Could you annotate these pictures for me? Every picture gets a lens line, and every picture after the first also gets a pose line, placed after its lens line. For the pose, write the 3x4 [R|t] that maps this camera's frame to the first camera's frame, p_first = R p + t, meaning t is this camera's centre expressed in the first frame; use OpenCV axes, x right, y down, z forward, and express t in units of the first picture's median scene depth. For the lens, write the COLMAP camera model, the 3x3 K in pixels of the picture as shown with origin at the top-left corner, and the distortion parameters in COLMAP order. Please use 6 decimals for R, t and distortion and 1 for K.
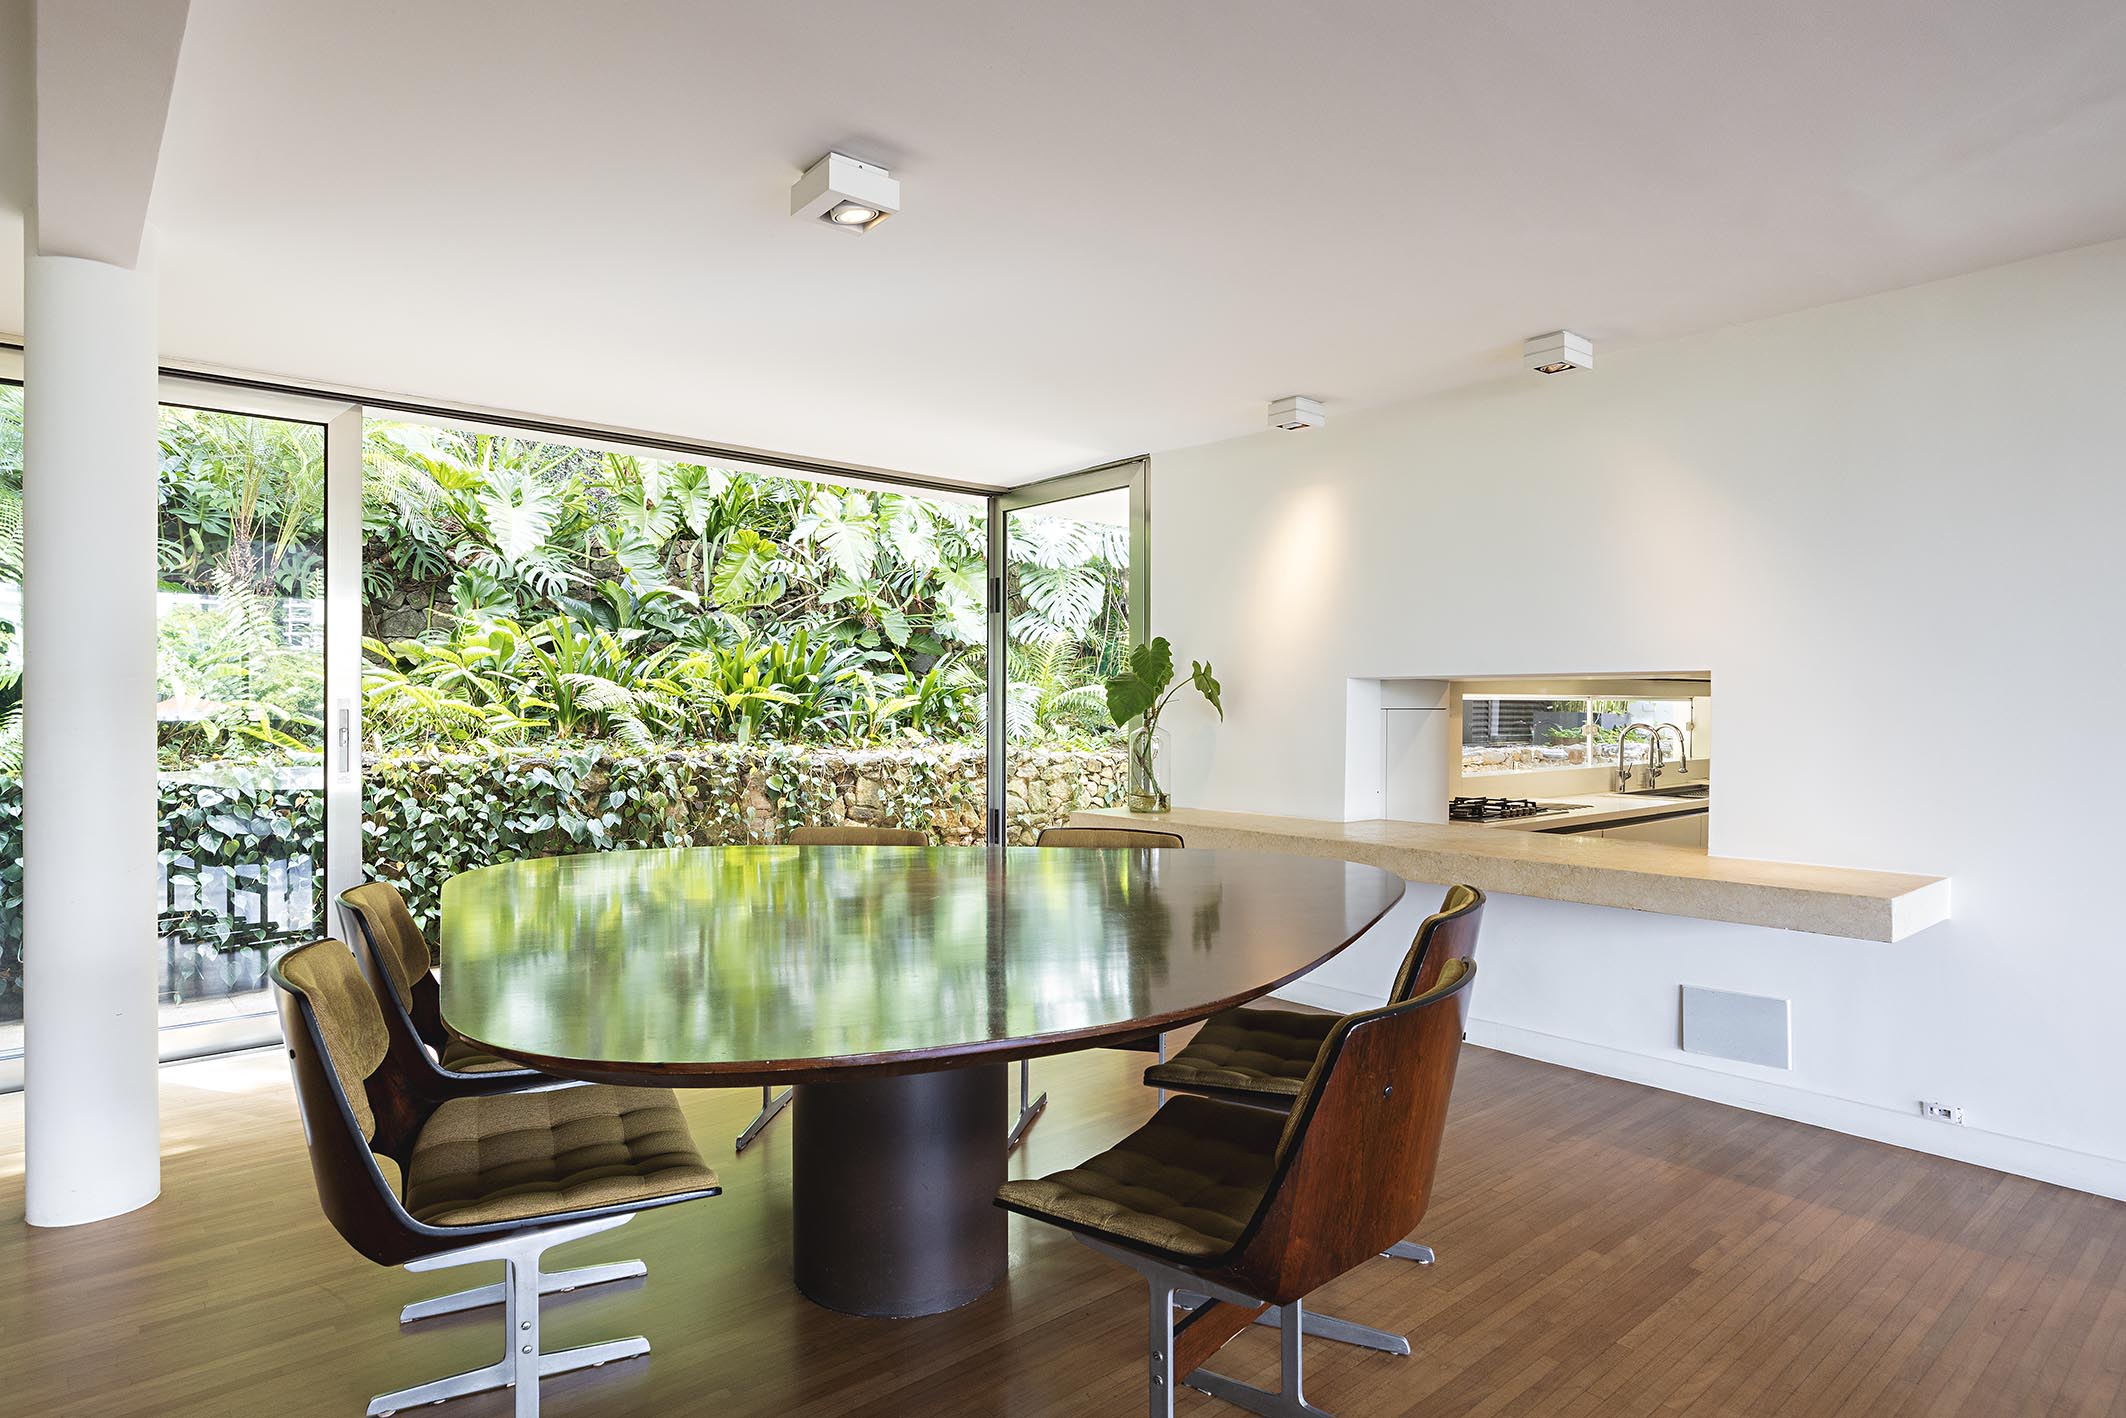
lens RADIAL K [[1072.5, 0, 1065.6], [0, 1072.5, 703.9], [0, 0, 1]] dist [-0.003526, -0.000280]
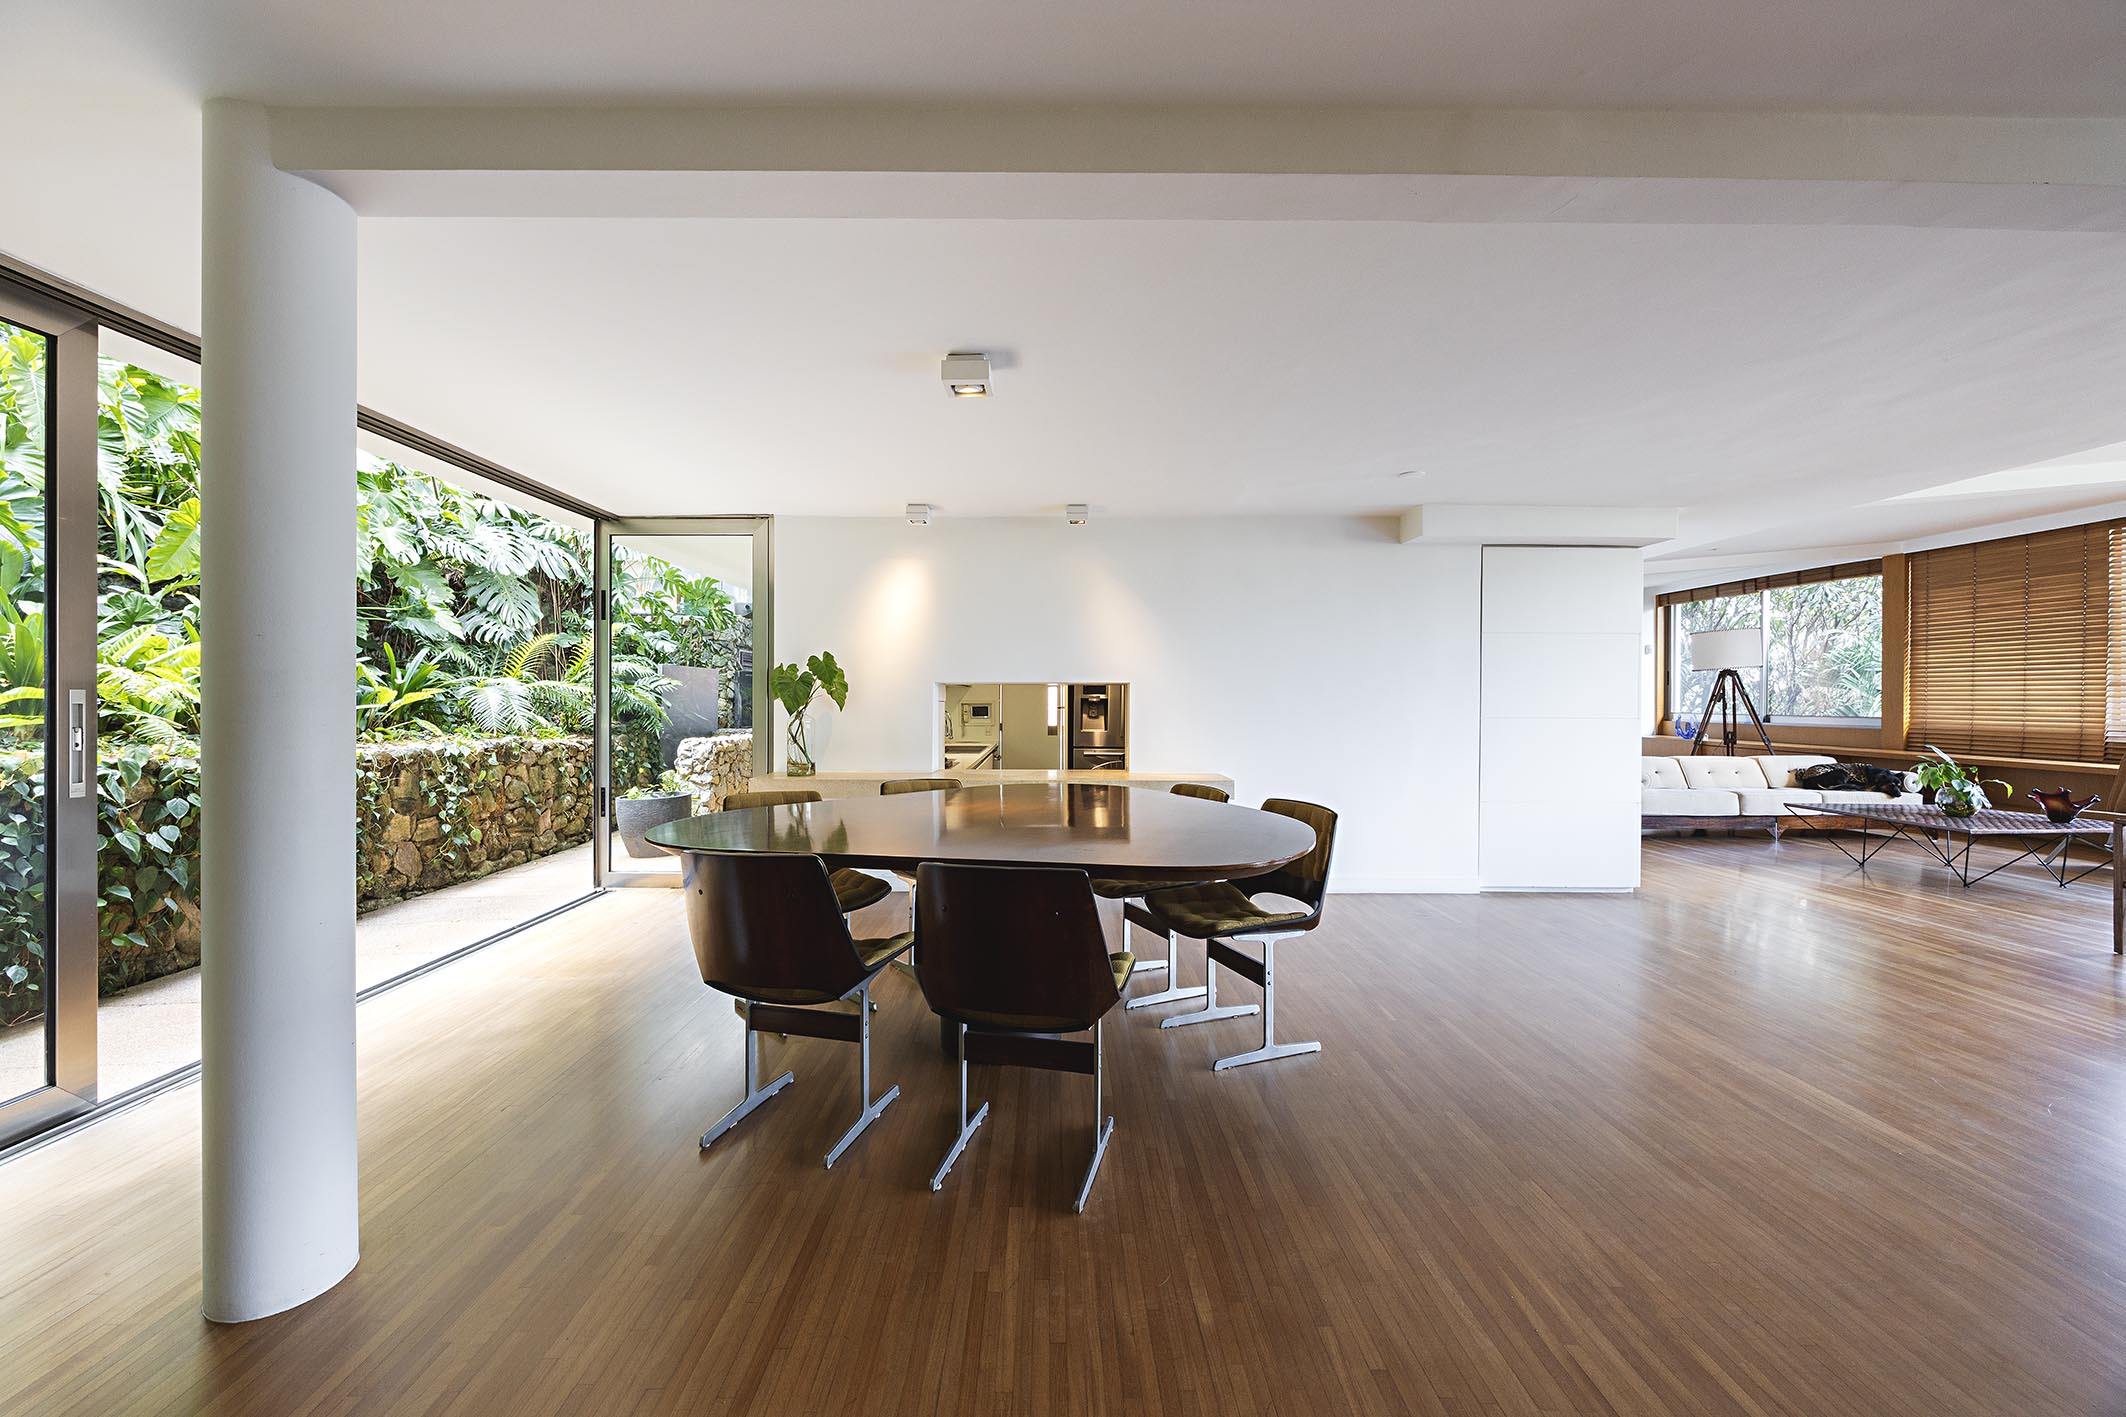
lens RADIAL K [[833.4, 0, 1022.9], [0, 833.4, 705.8], [0, 0, 1]] dist [-0.003414, 0.000372]
pose [[0.676564, -0.003245, 0.736377, -0.442383], [-0.004399, 0.999955, 0.008448, -0.001339], [-0.736371, -0.008955, 0.676519, 0.049272]]
